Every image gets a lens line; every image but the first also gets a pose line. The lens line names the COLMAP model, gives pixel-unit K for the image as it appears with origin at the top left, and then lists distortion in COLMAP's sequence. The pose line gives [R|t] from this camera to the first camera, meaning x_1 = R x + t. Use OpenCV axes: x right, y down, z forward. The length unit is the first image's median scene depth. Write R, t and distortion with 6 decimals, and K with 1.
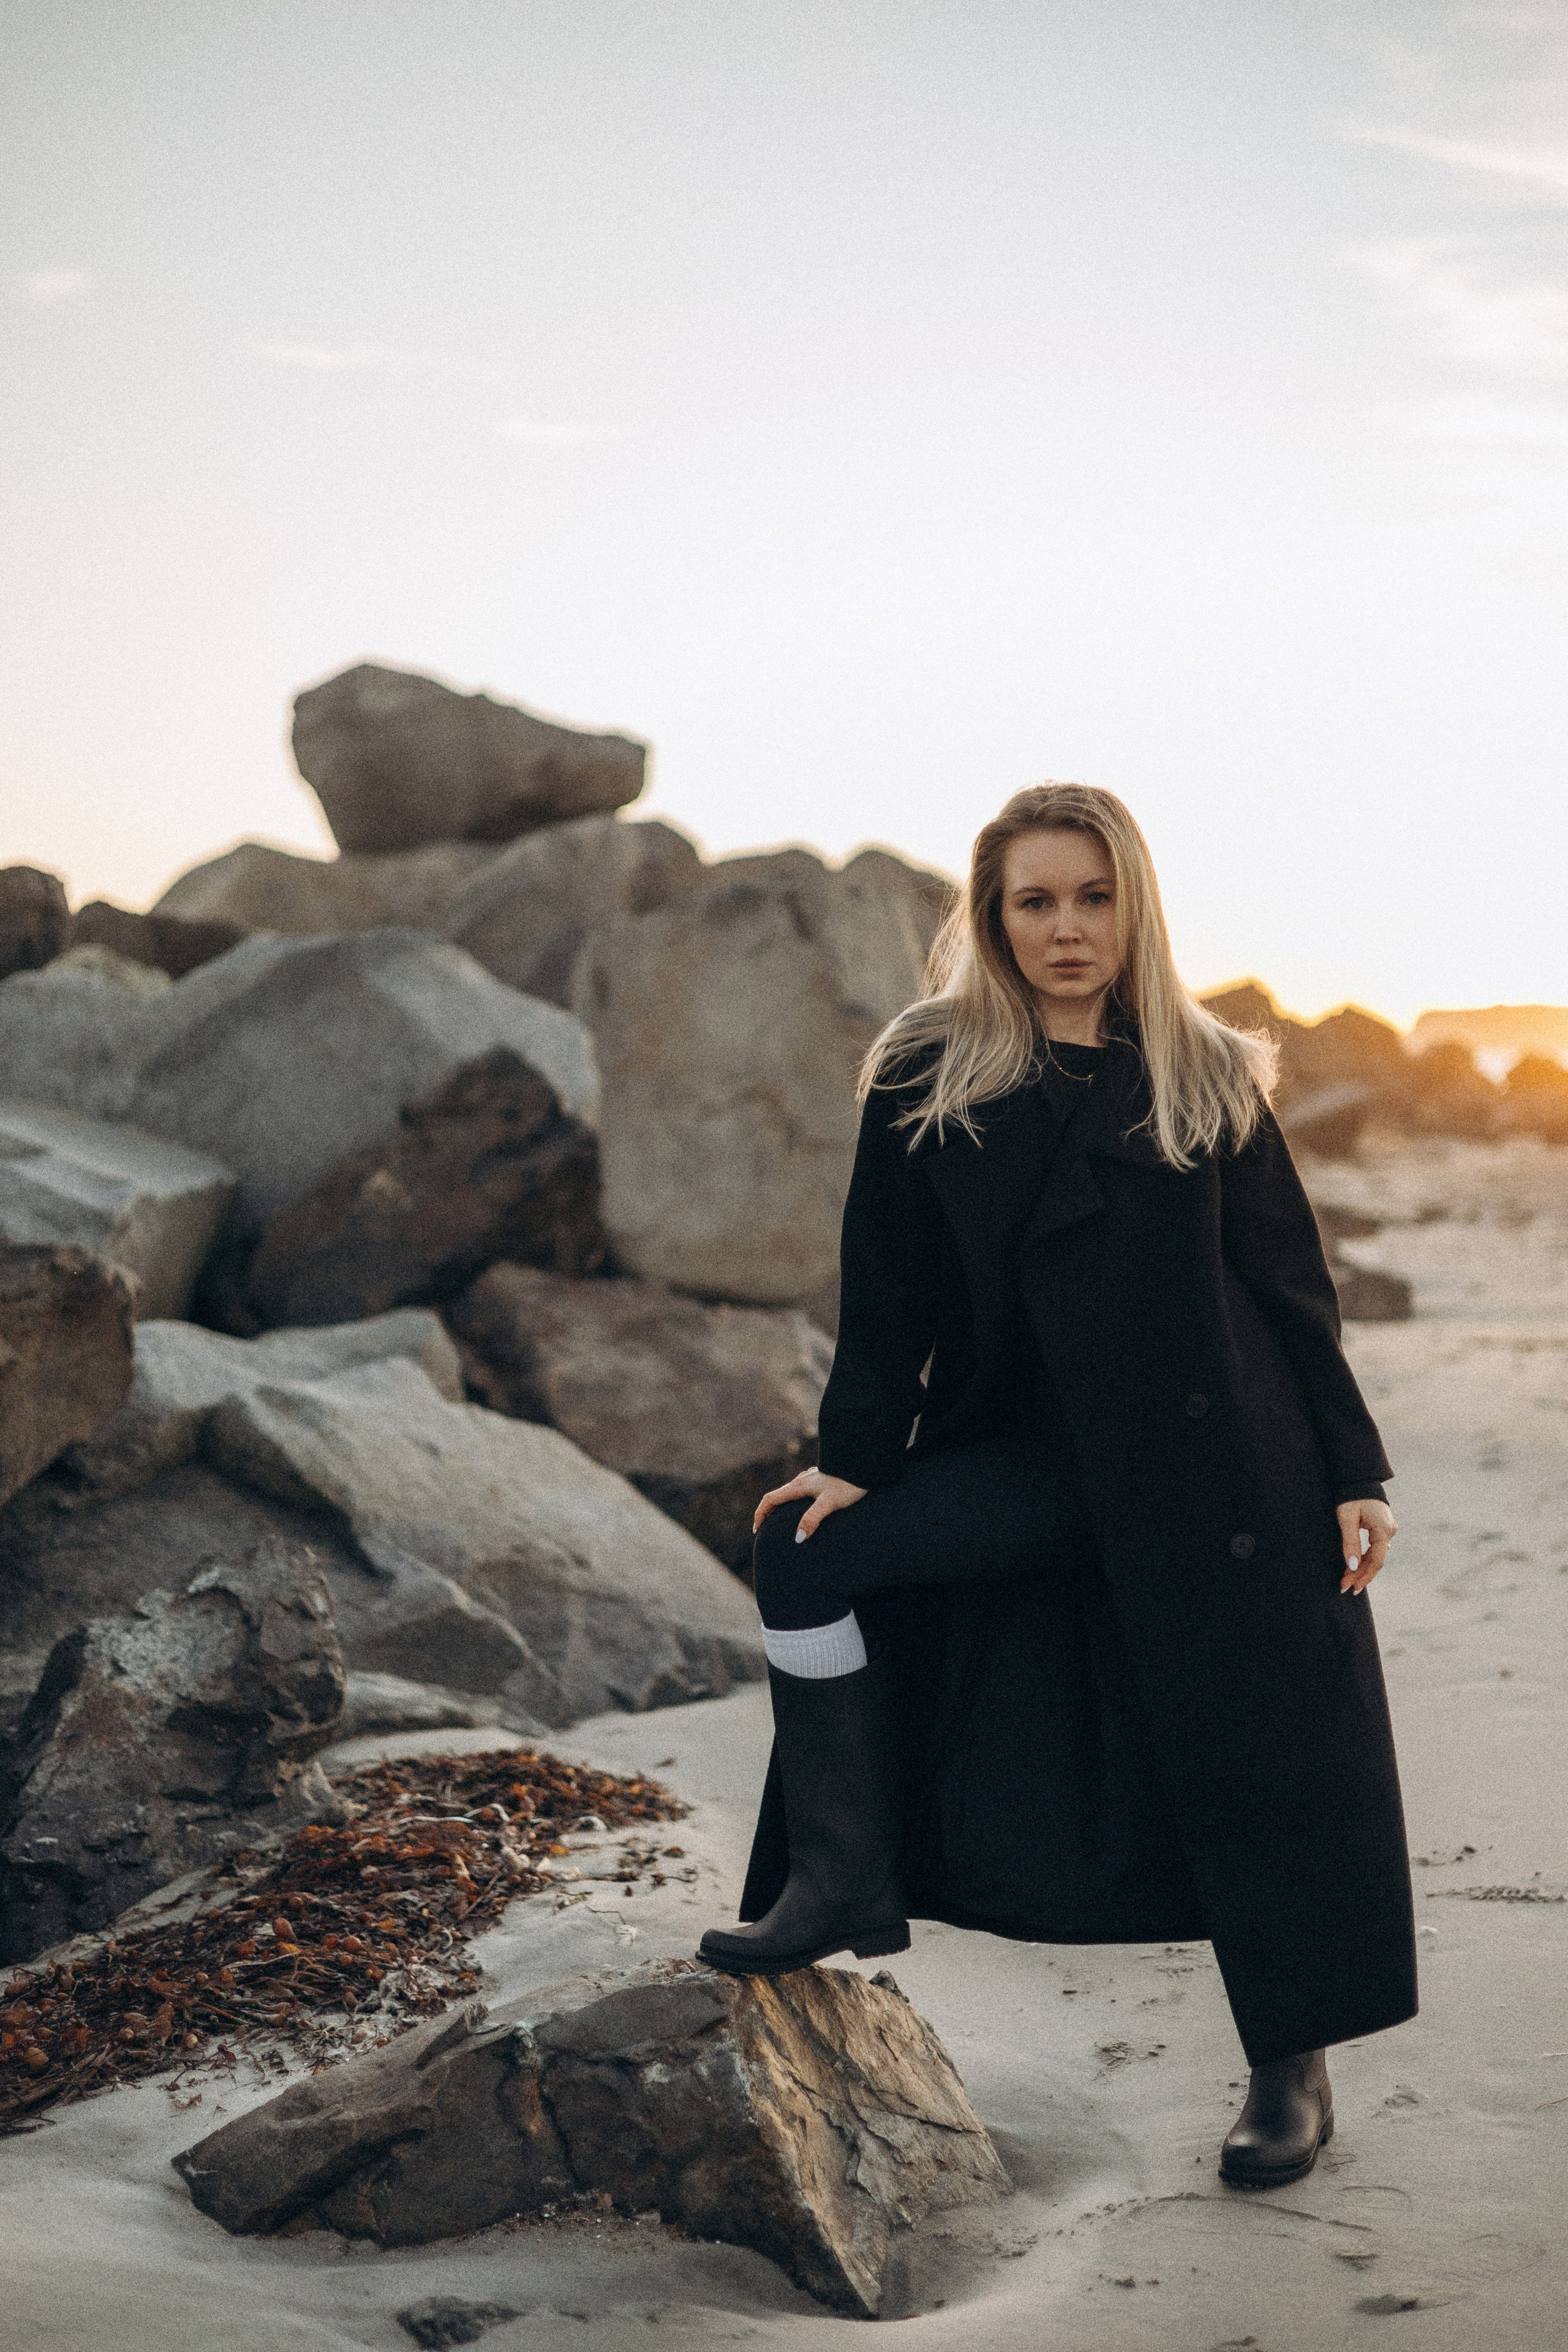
lens RADIAL K [[3265.8, 0, 782.5], [0, 3265.8, 1185.2], [0, 0, 1]] dist [0.020318, 0.000000]
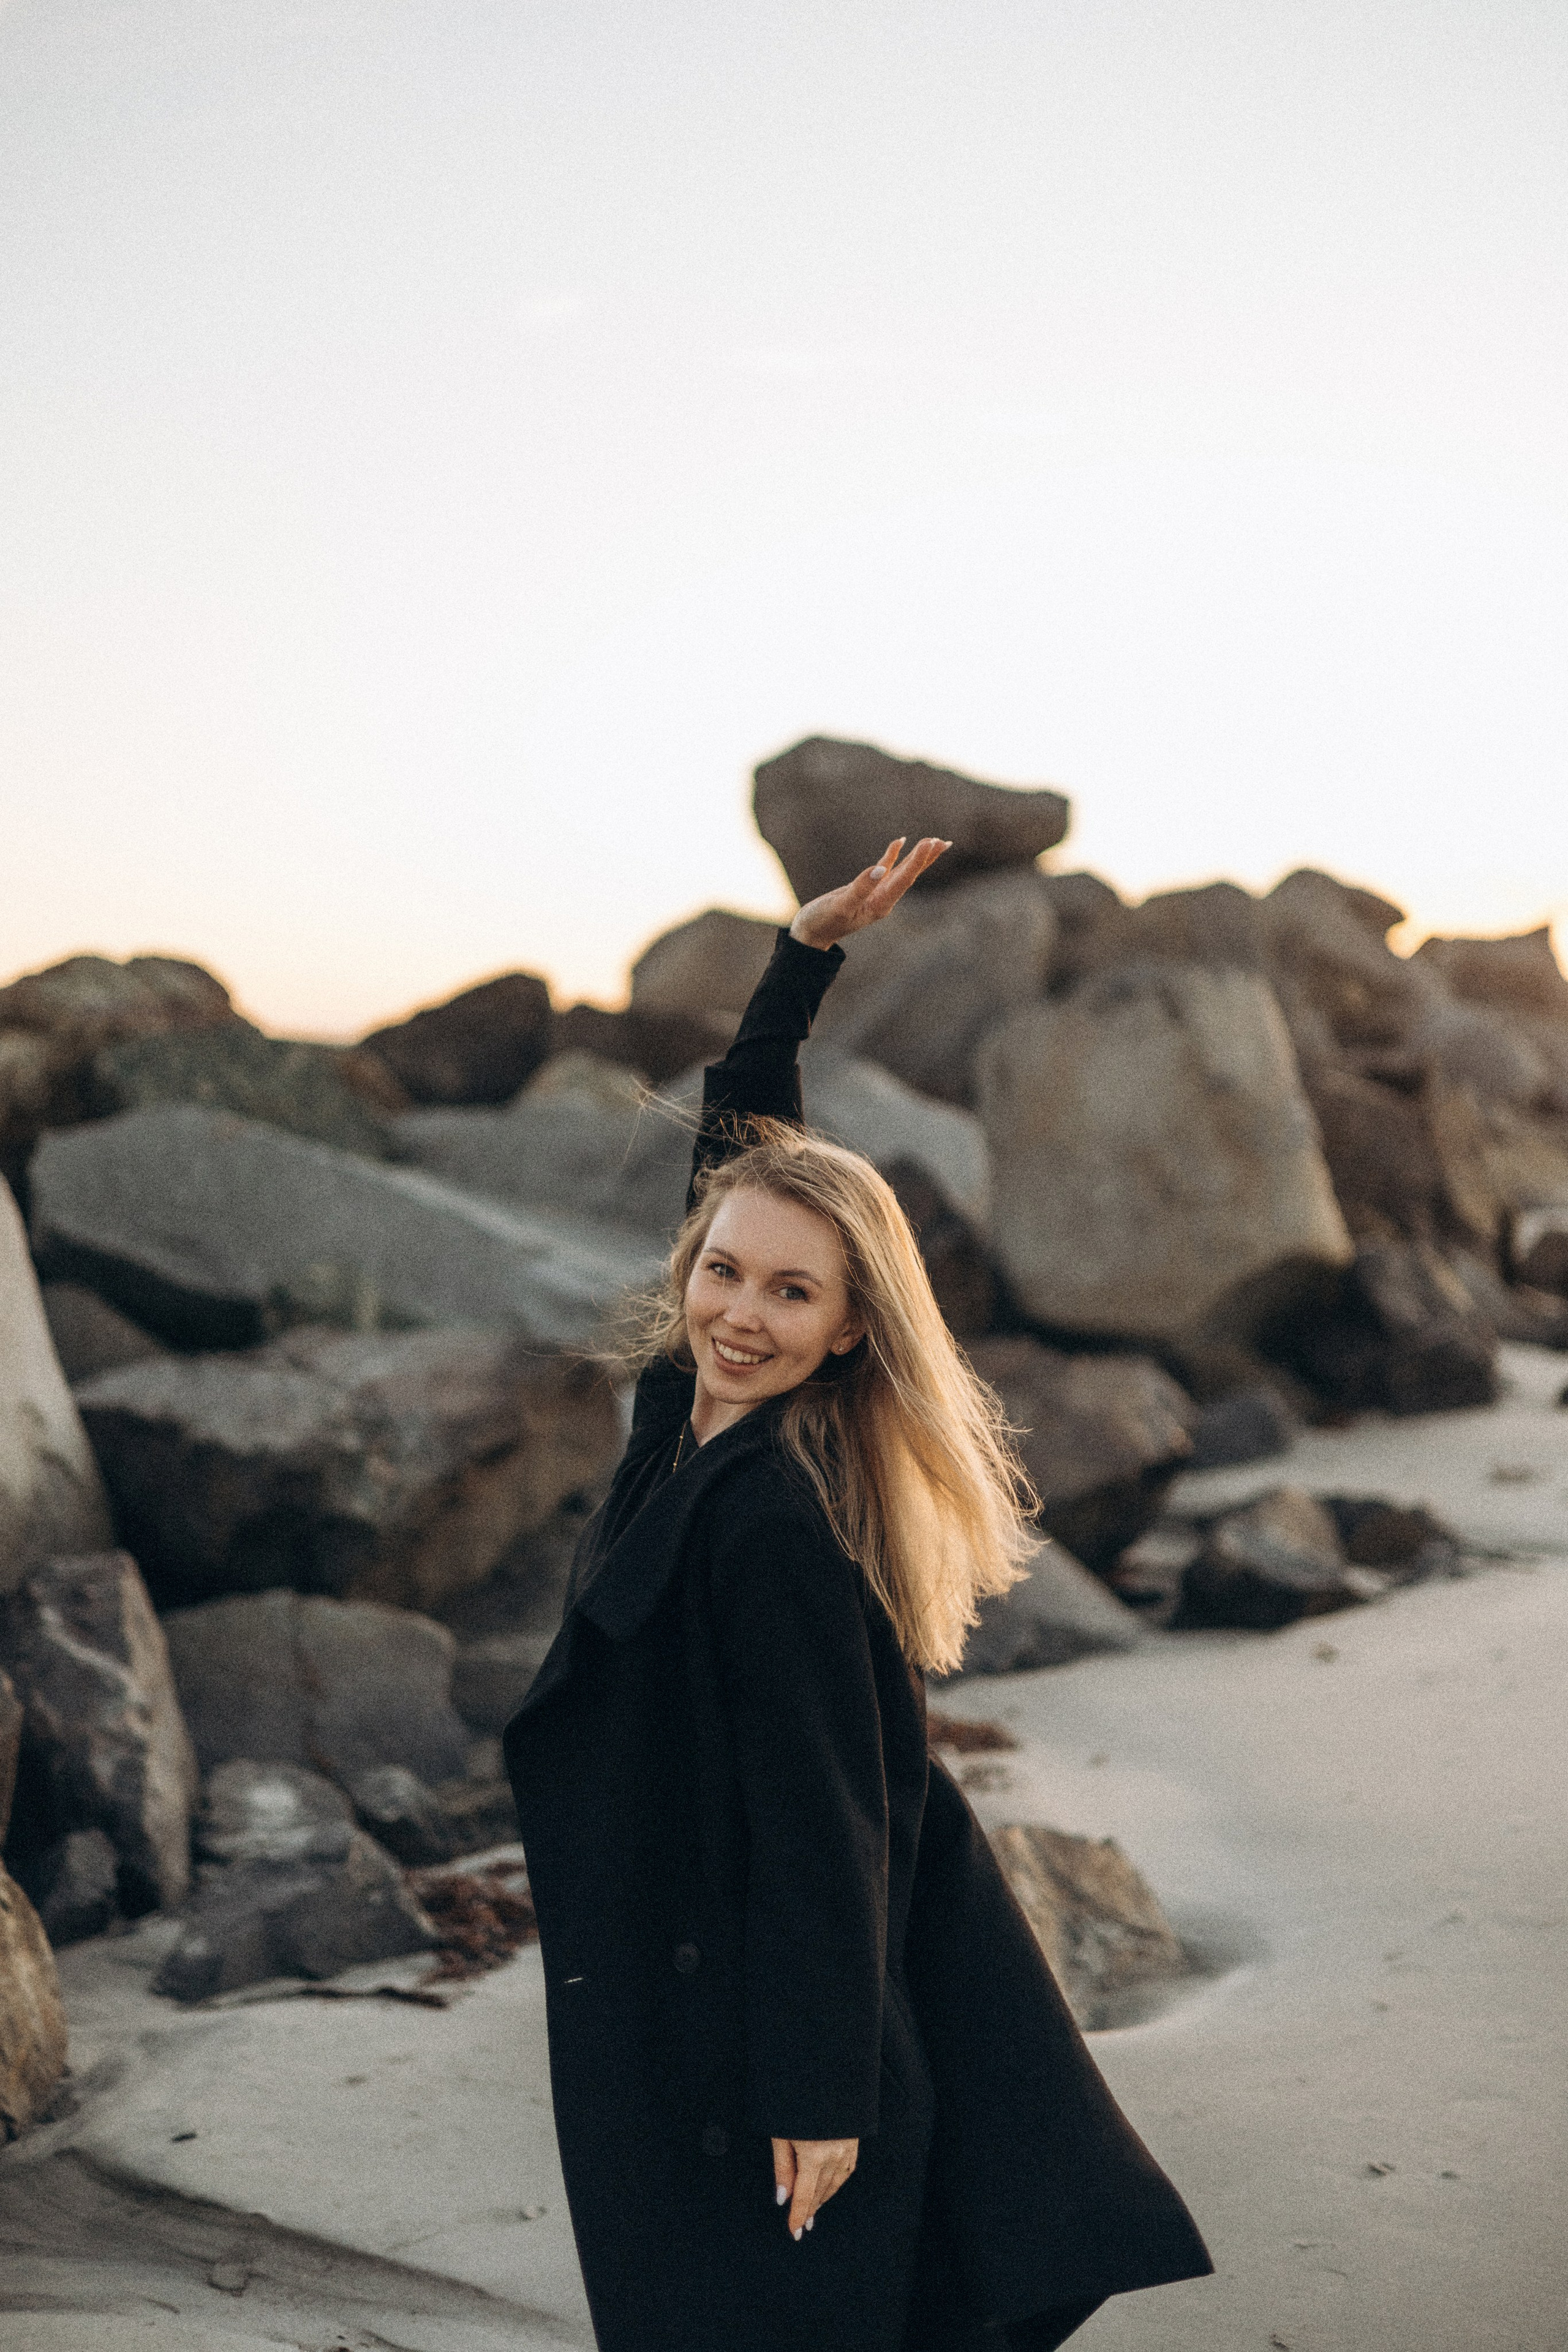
lens RADIAL K [[3265.8, 0, 781.6], [0, 3265.8, 1177.0], [0, 0, 1]] dist [0.020318, 0.000000]
pose [[0.988910, -0.026732, -0.146093, 0.054044], [0.026940, 0.999637, -0.000559, -0.034785], [0.146055, -0.003383, 0.989271, -0.261518]]
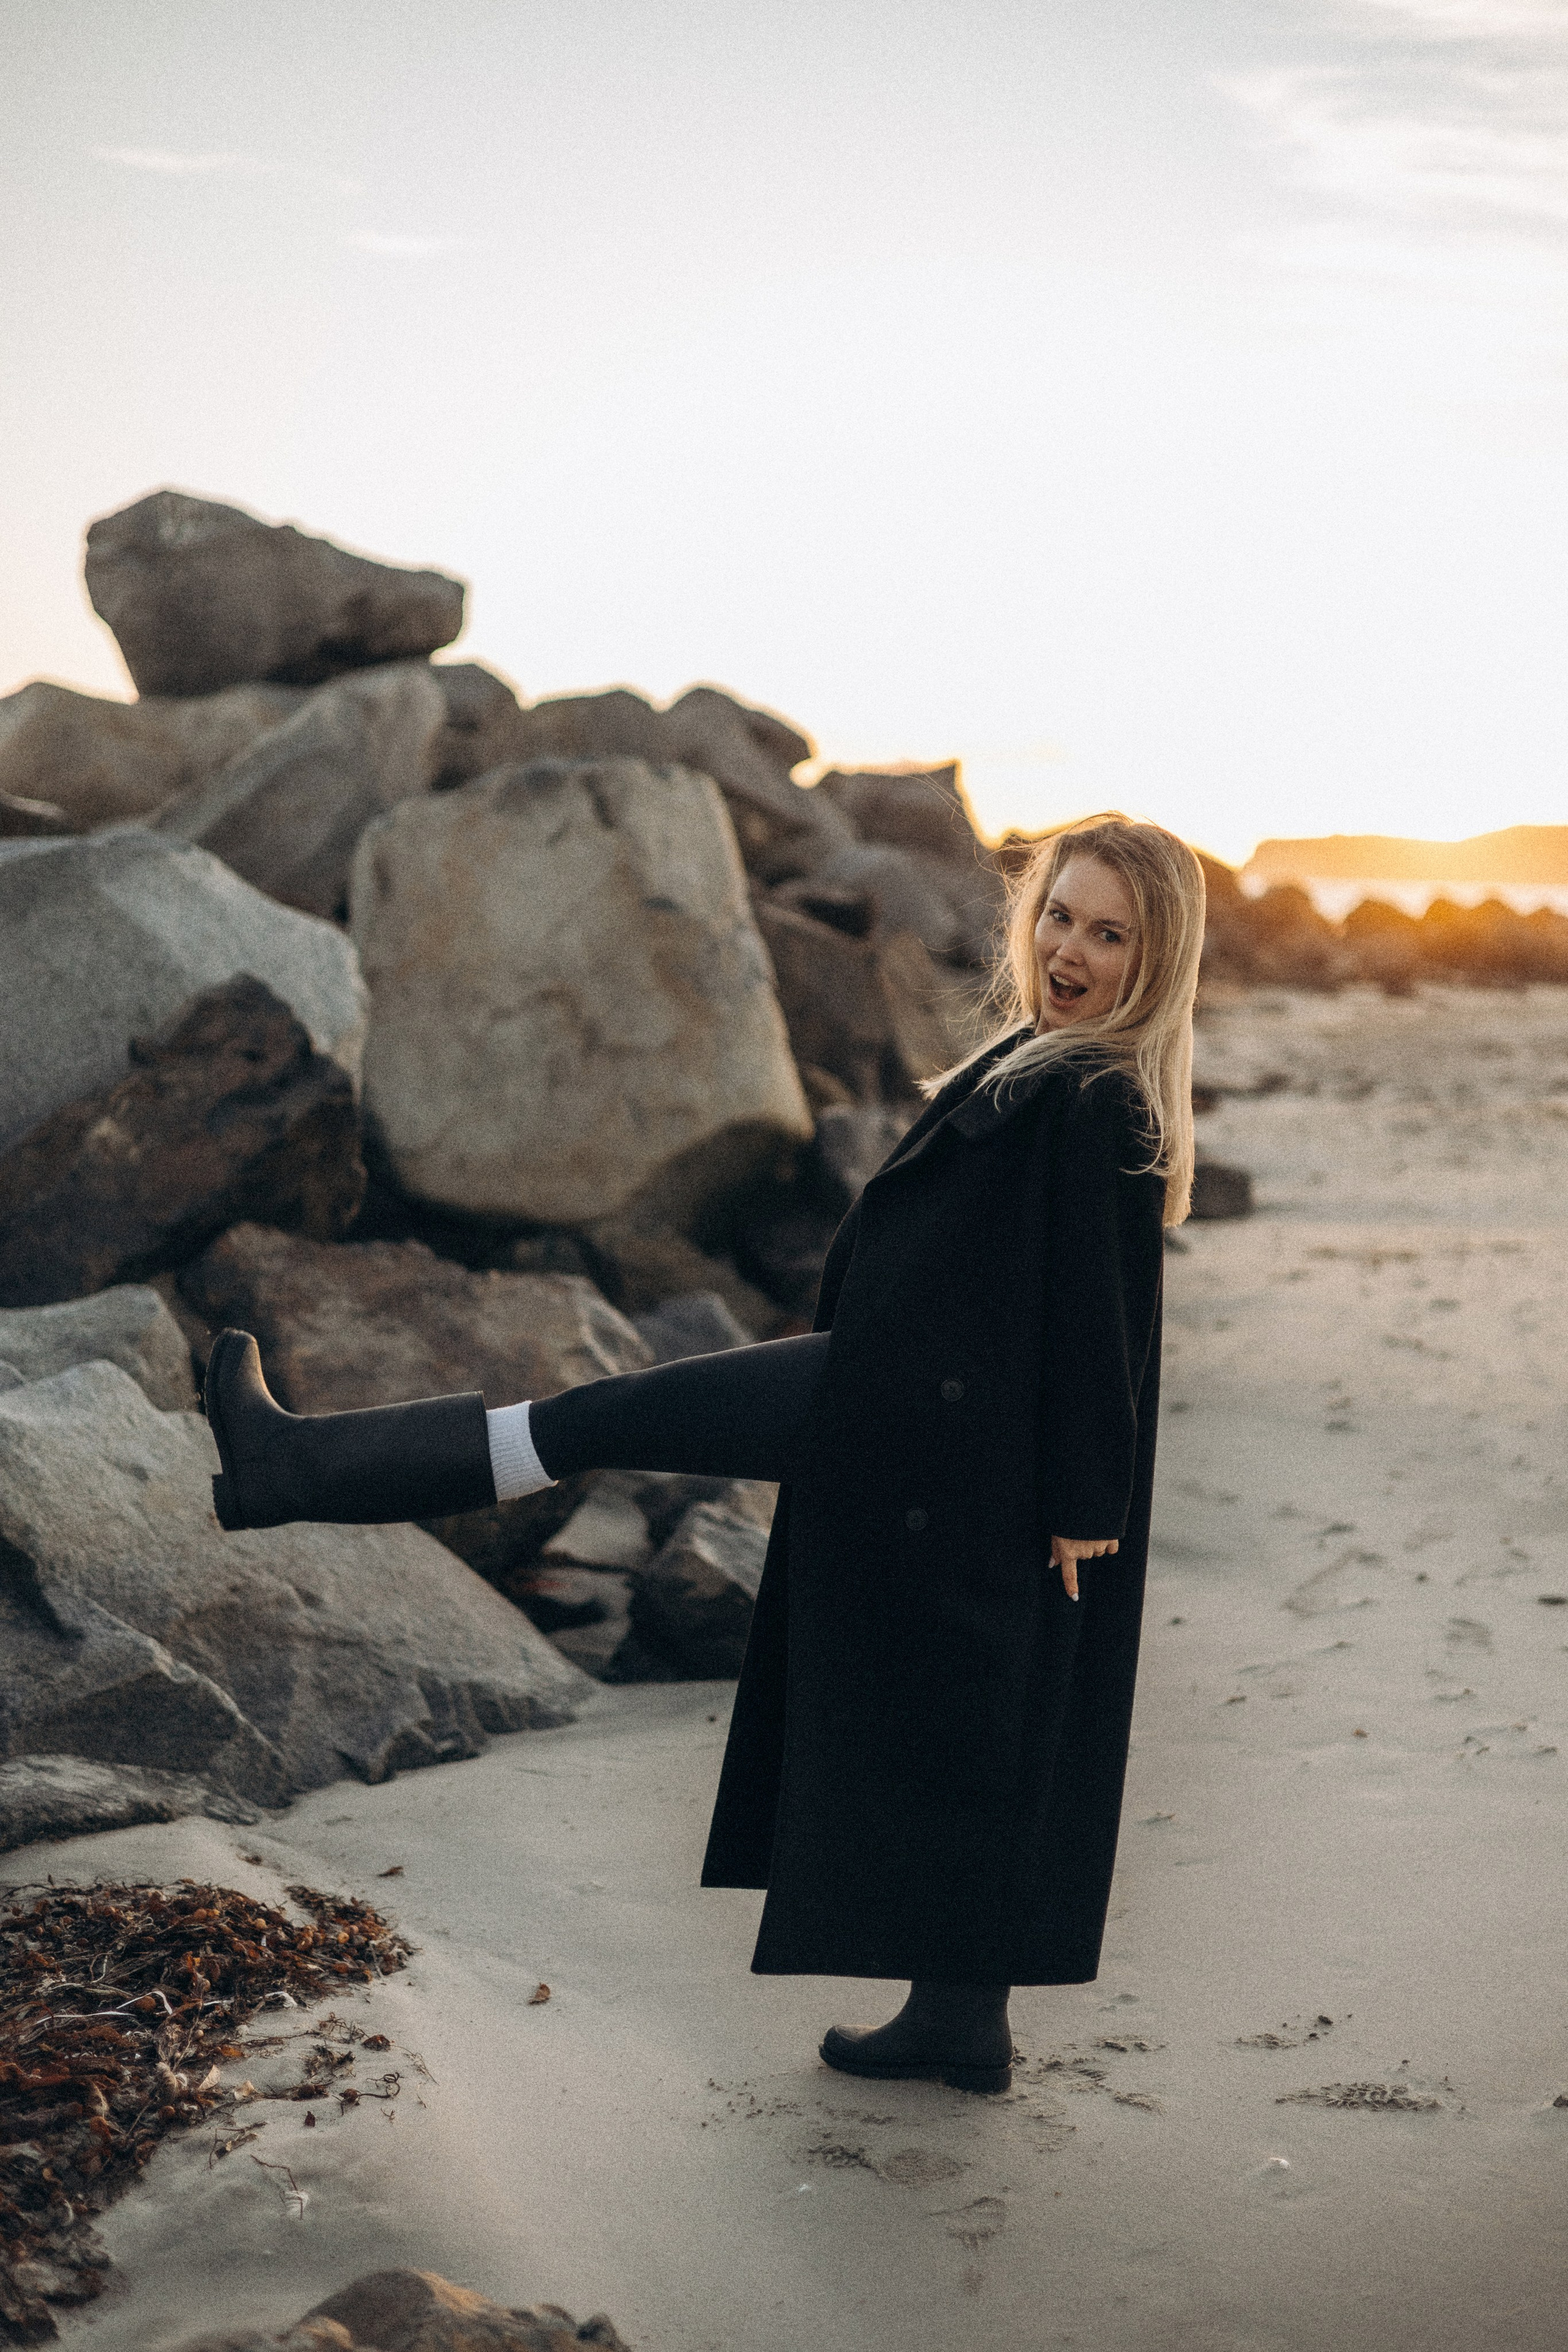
lens RADIAL K [[3265.8, 0, 792.4], [0, 3265.8, 1171.5], [0, 0, 1]] dist [0.020318, 0.000000]
pose [[0.998605, 0.006043, 0.052462, 0.016582], [-0.008660, 0.998722, 0.049796, -0.035828], [-0.052094, -0.050181, 0.997381, 0.107926]]
